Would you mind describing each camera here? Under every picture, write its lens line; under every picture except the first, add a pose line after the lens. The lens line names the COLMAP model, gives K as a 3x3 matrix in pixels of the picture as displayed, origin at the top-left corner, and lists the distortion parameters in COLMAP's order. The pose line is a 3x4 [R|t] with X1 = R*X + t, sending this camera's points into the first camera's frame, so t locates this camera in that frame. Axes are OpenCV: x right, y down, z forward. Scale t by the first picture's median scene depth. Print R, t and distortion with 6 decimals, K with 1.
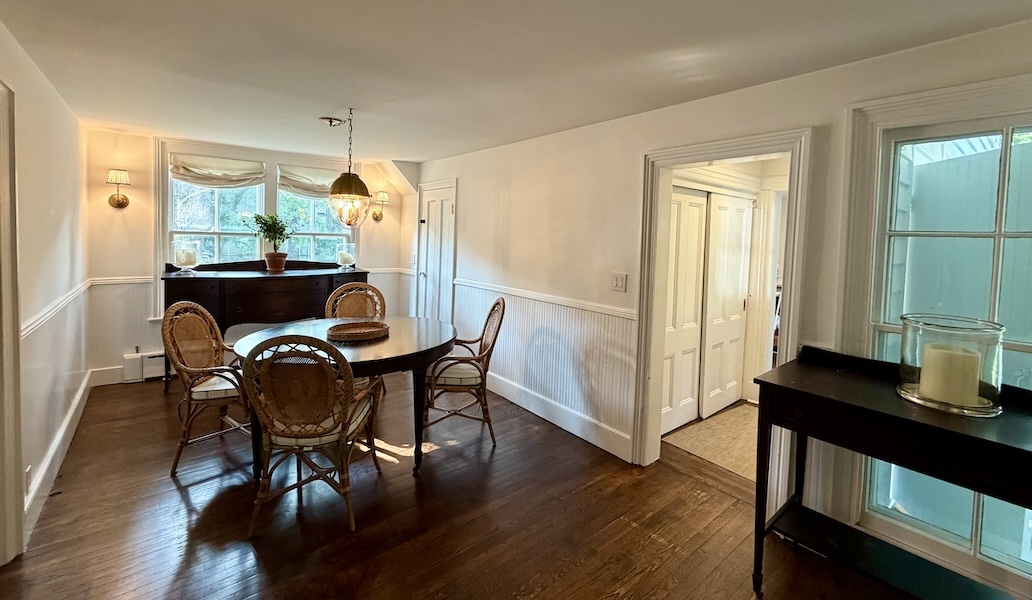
lens RADIAL K [[418.4, 0, 536.4], [0, 418.4, 254.0], [0, 0, 1]] dist [-0.000661, 0.001520]
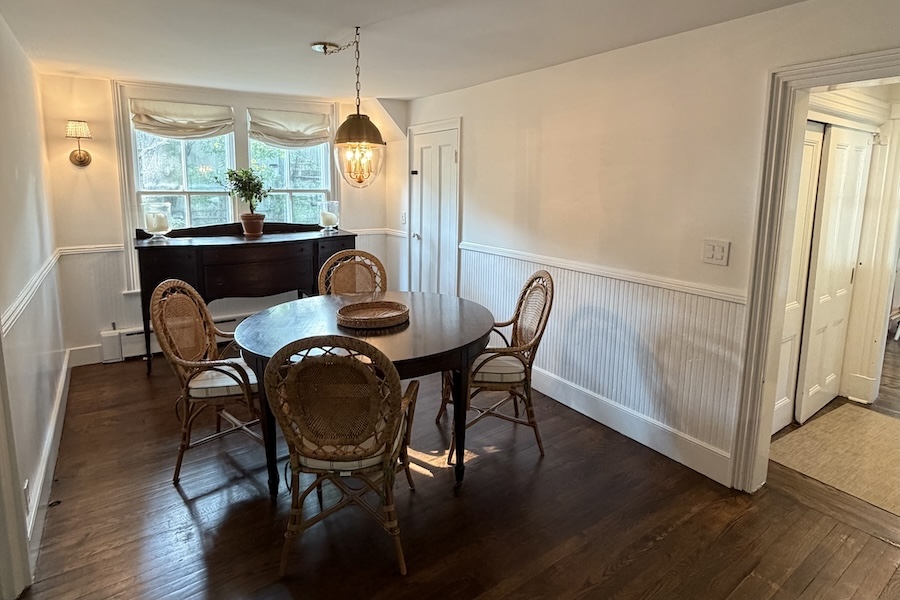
lens RADIAL K [[467.9, 0, 456.5], [0, 467.9, 247.0], [0, 0, 1]] dist [-0.001692, 0.003632]
pose [[0.995243, -0.007702, -0.097122, -0.133634], [0.016543, 0.995754, 0.090559, -0.018093], [0.096012, -0.091735, 0.991144, 0.101600]]
